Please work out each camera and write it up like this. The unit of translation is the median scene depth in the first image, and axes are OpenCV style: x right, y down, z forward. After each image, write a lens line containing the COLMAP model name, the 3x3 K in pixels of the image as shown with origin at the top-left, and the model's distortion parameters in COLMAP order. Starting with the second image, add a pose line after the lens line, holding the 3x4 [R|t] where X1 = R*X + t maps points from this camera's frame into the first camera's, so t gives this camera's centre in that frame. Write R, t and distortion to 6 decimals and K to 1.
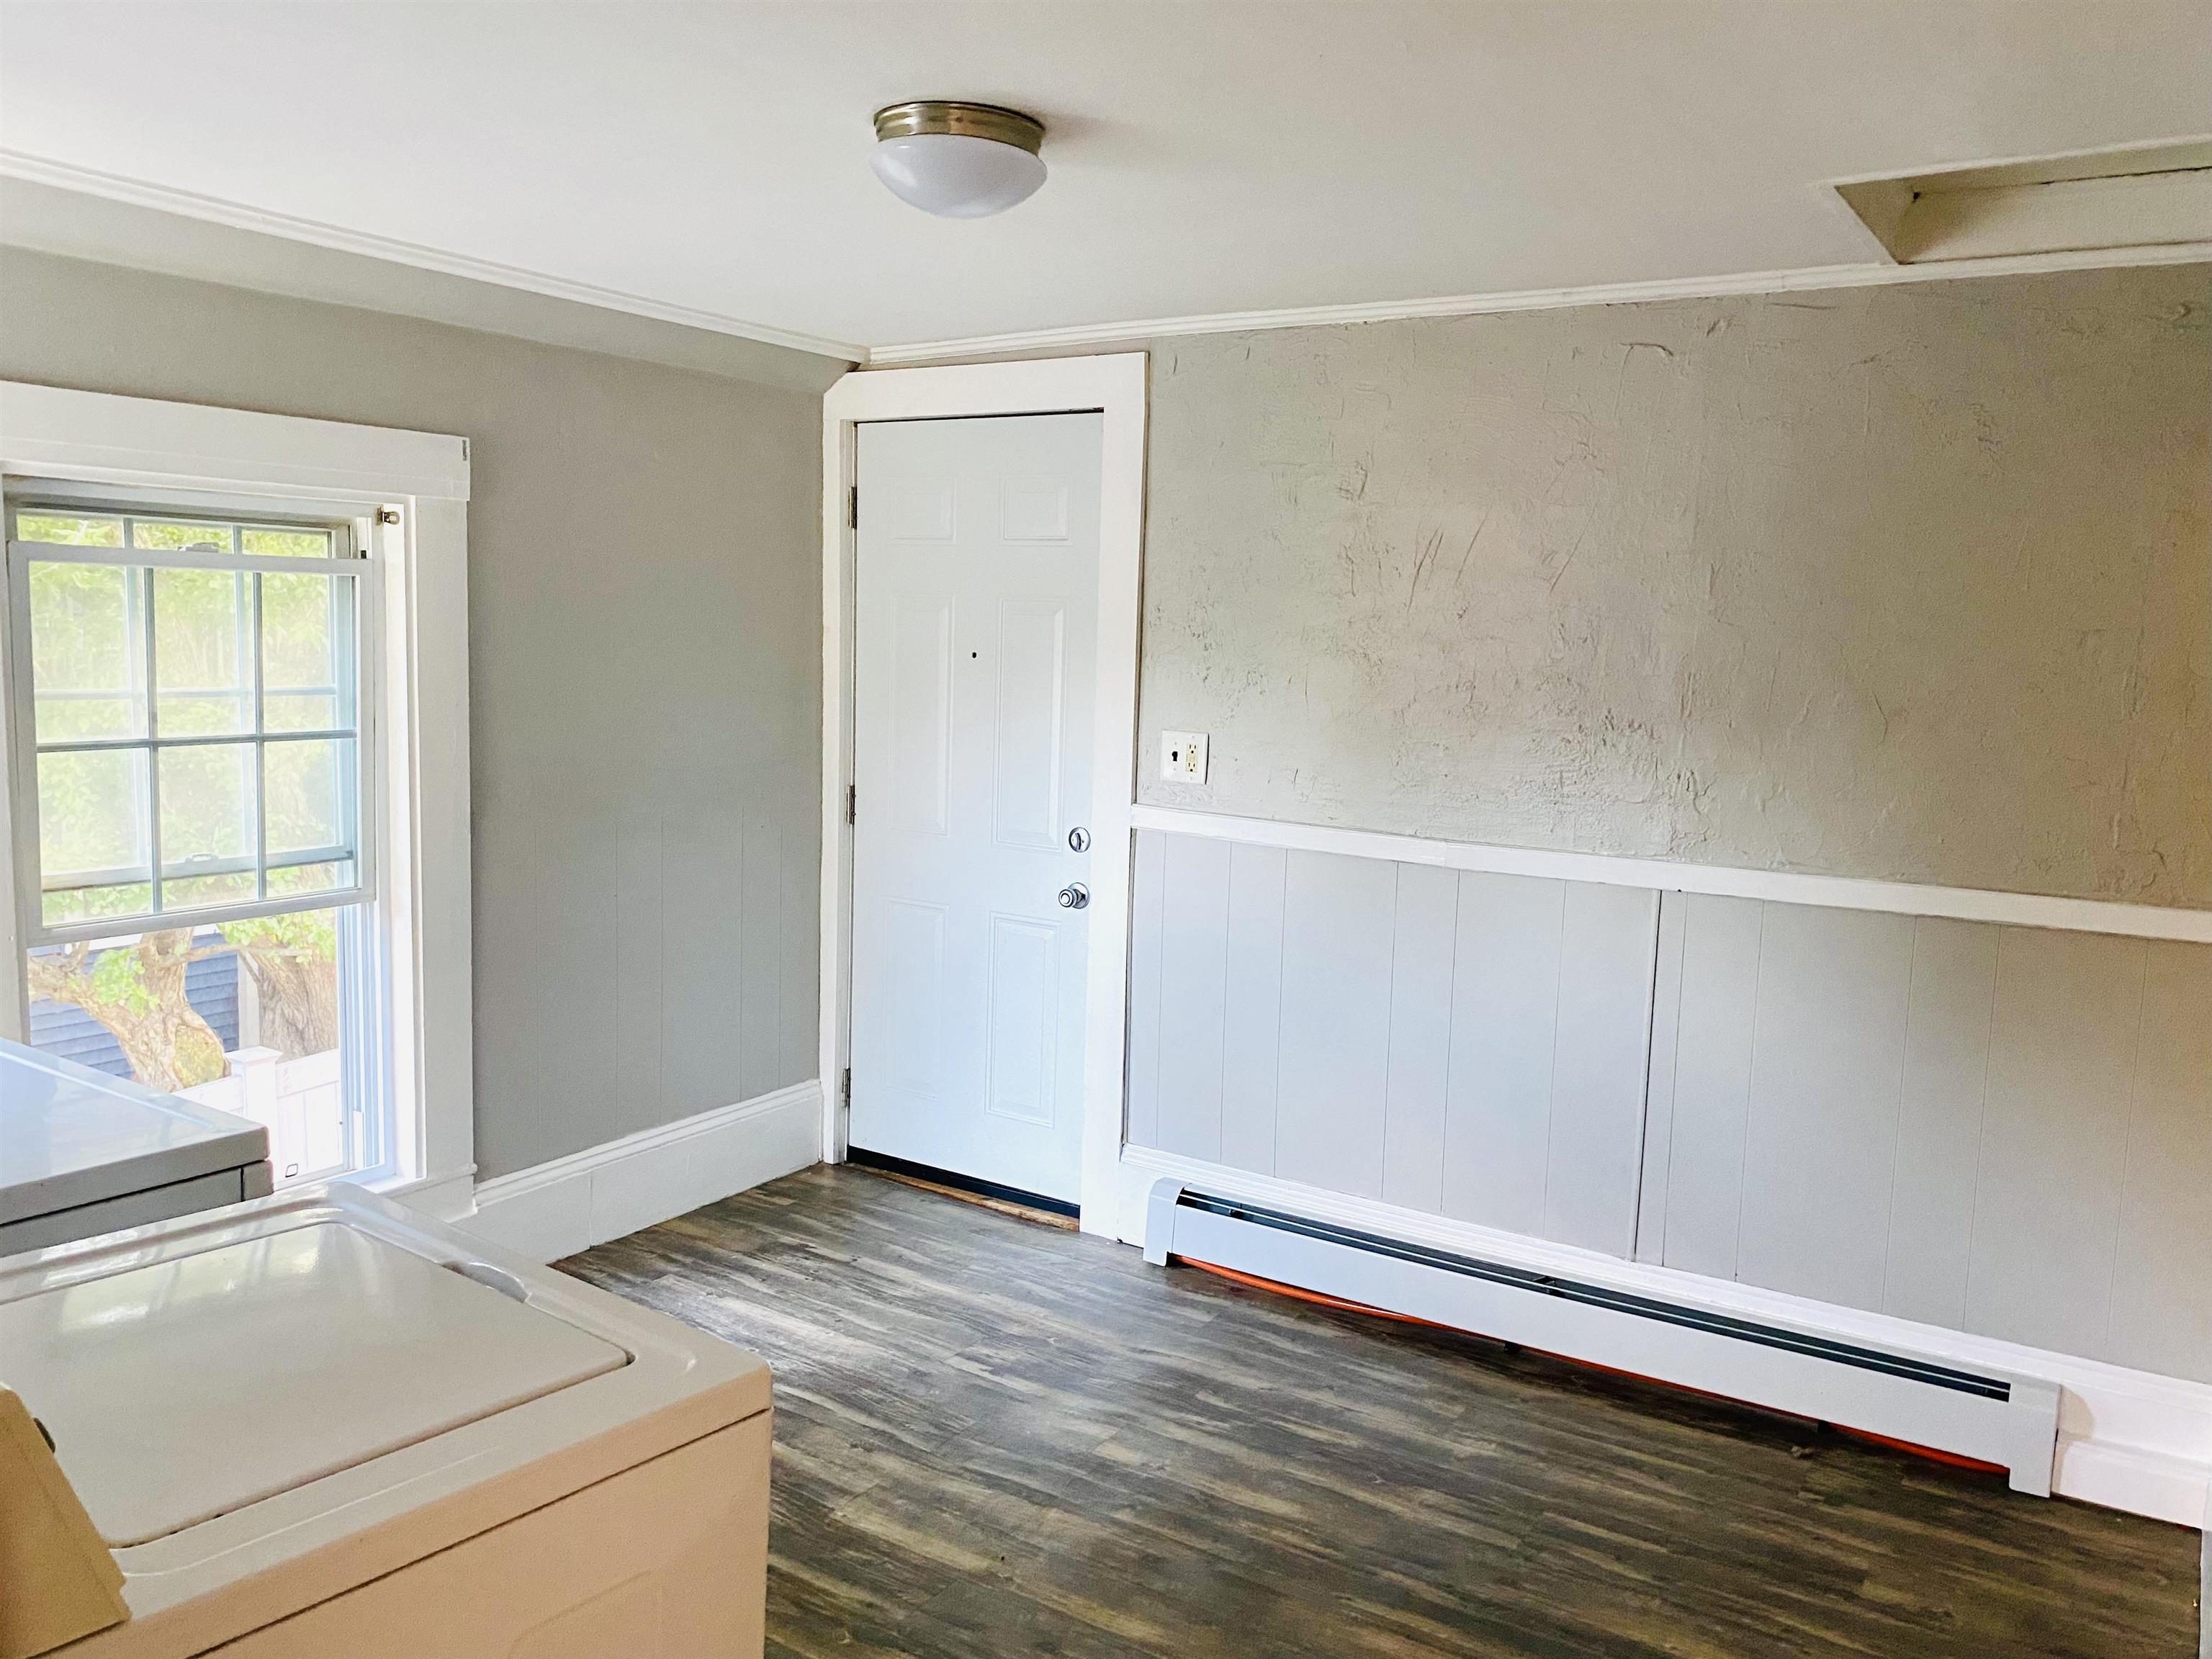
lens RADIAL K [[1673.8, 0, 1093.6], [0, 1673.8, 824.7], [0, 0, 1]] dist [0.003181, -0.009442]
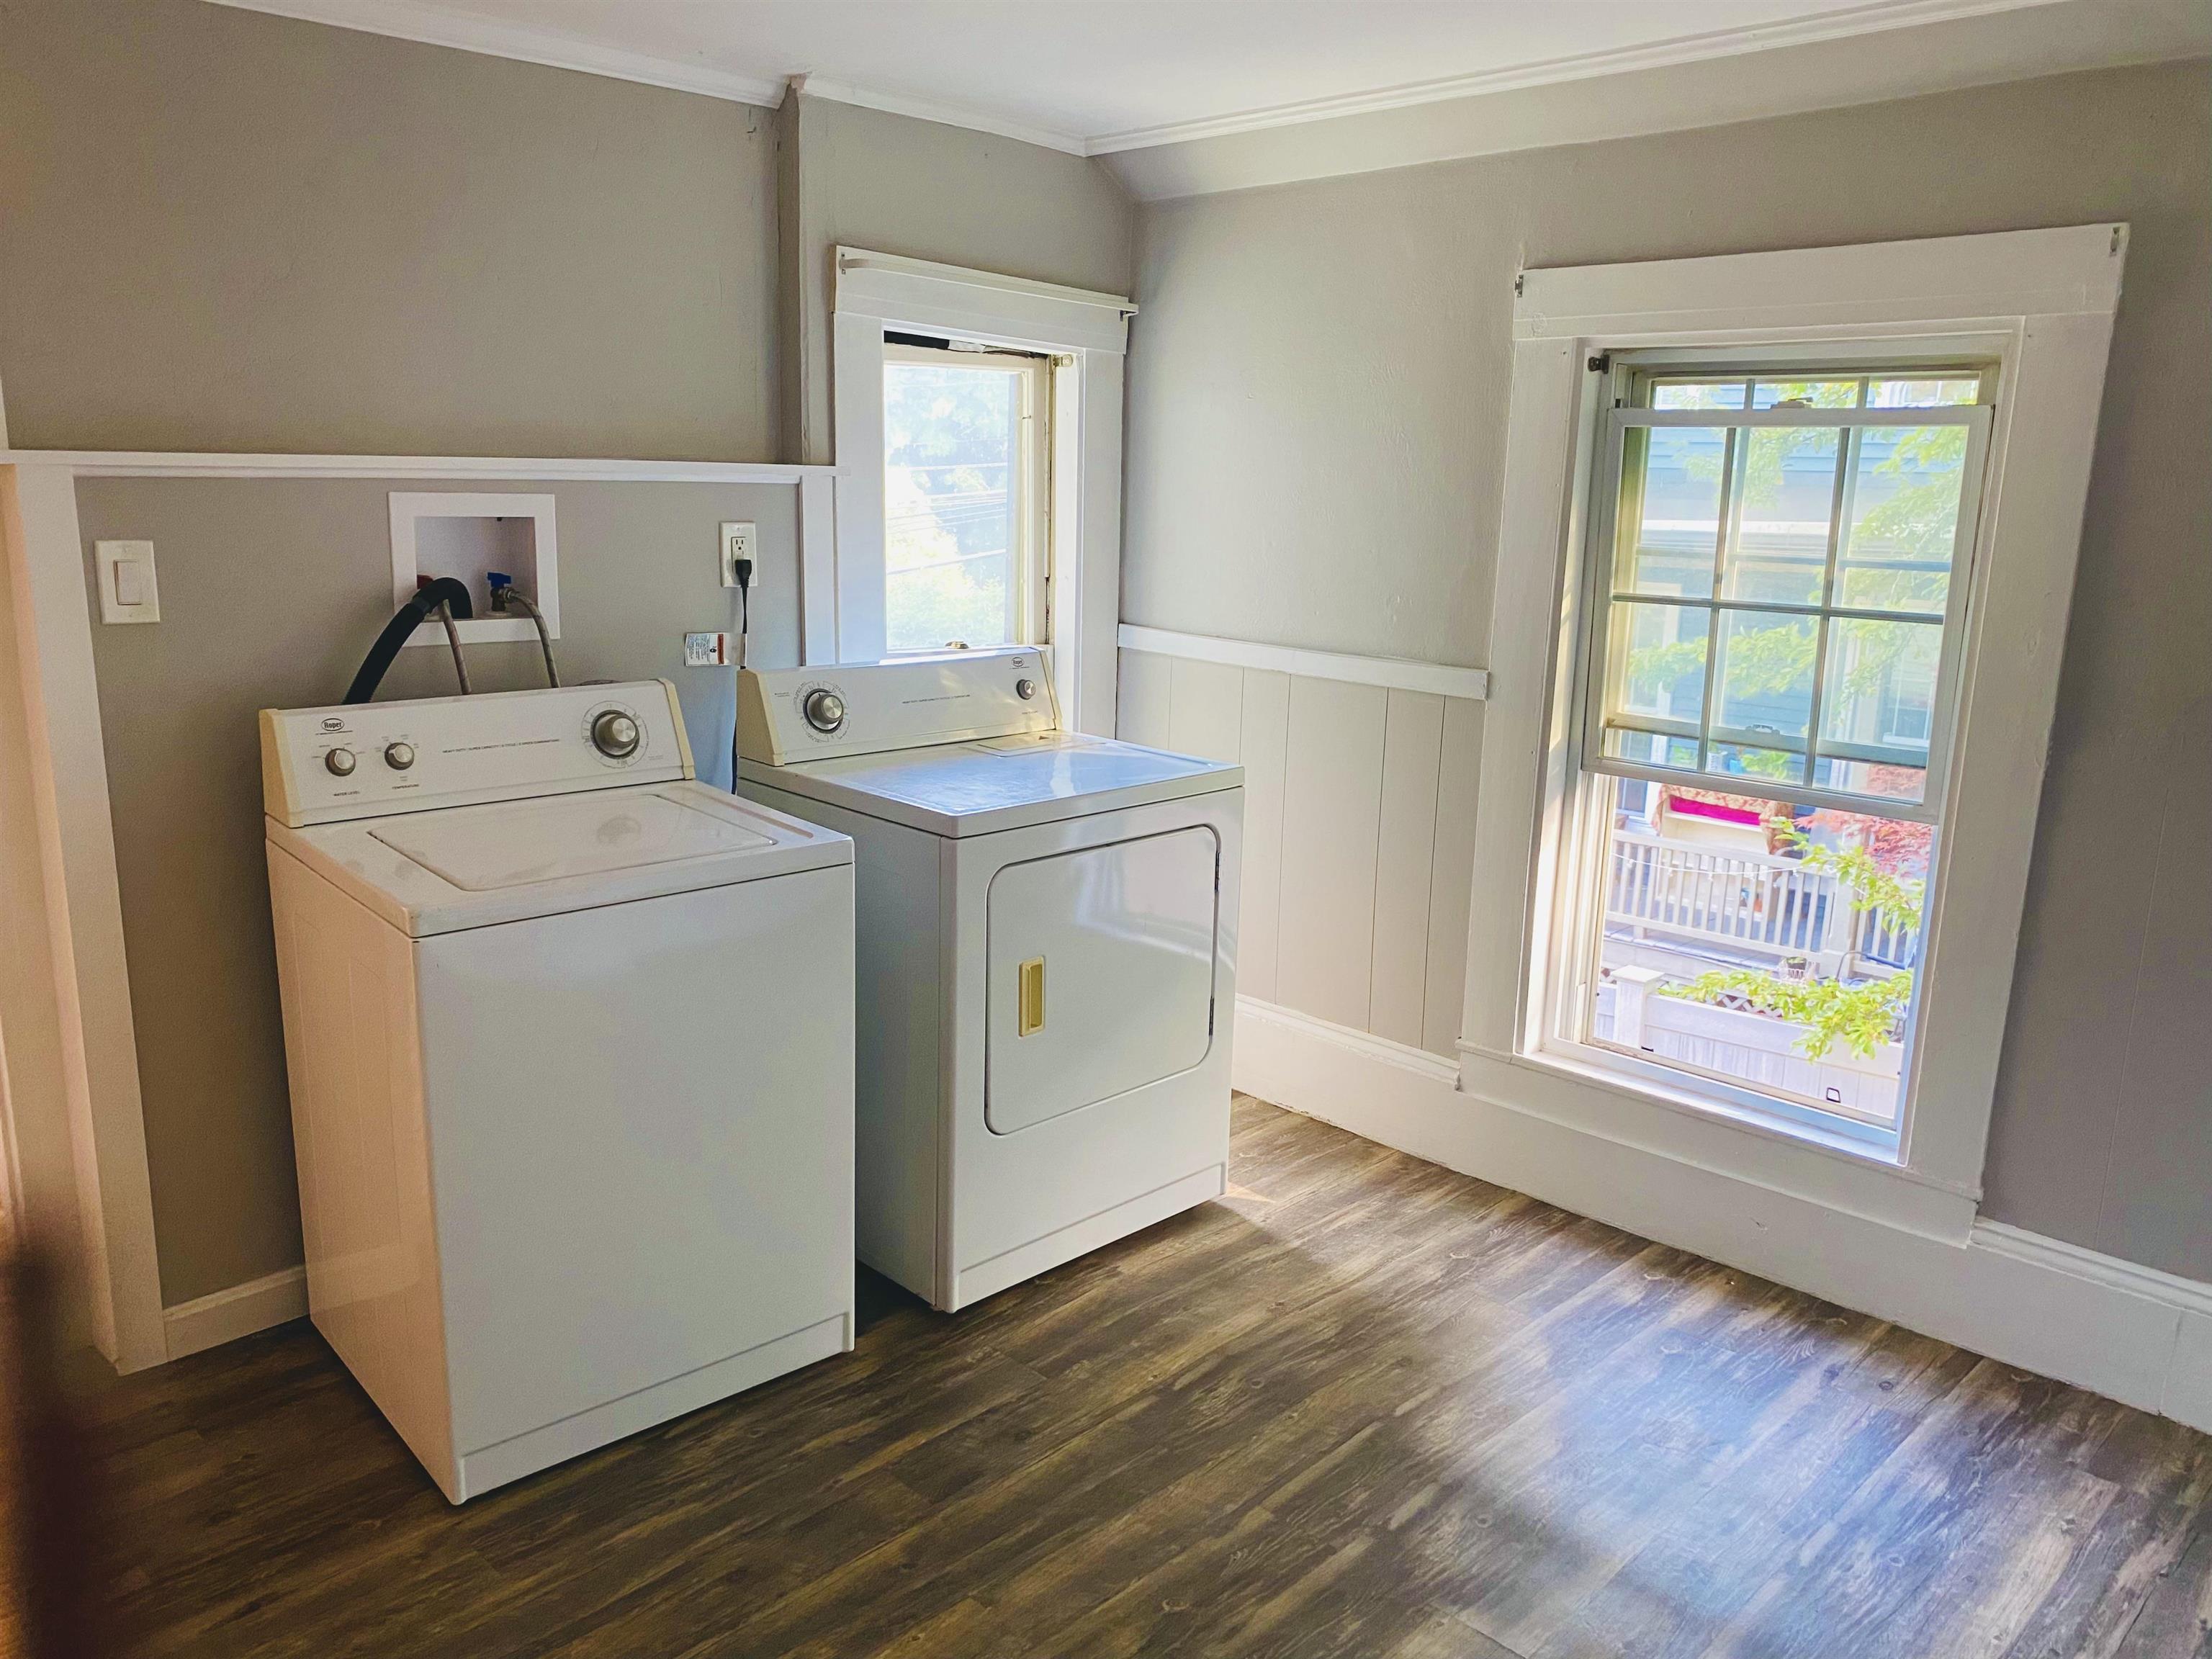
lens RADIAL K [[1673.8, 0, 1092.9], [0, 1673.8, 833.2], [0, 0, 1]] dist [0.003181, -0.009442]
pose [[-0.214641, 0.180189, -0.959928, 0.487882], [-0.138832, 0.967226, 0.212602, -0.073624], [0.966776, 0.178901, -0.182590, 0.799339]]
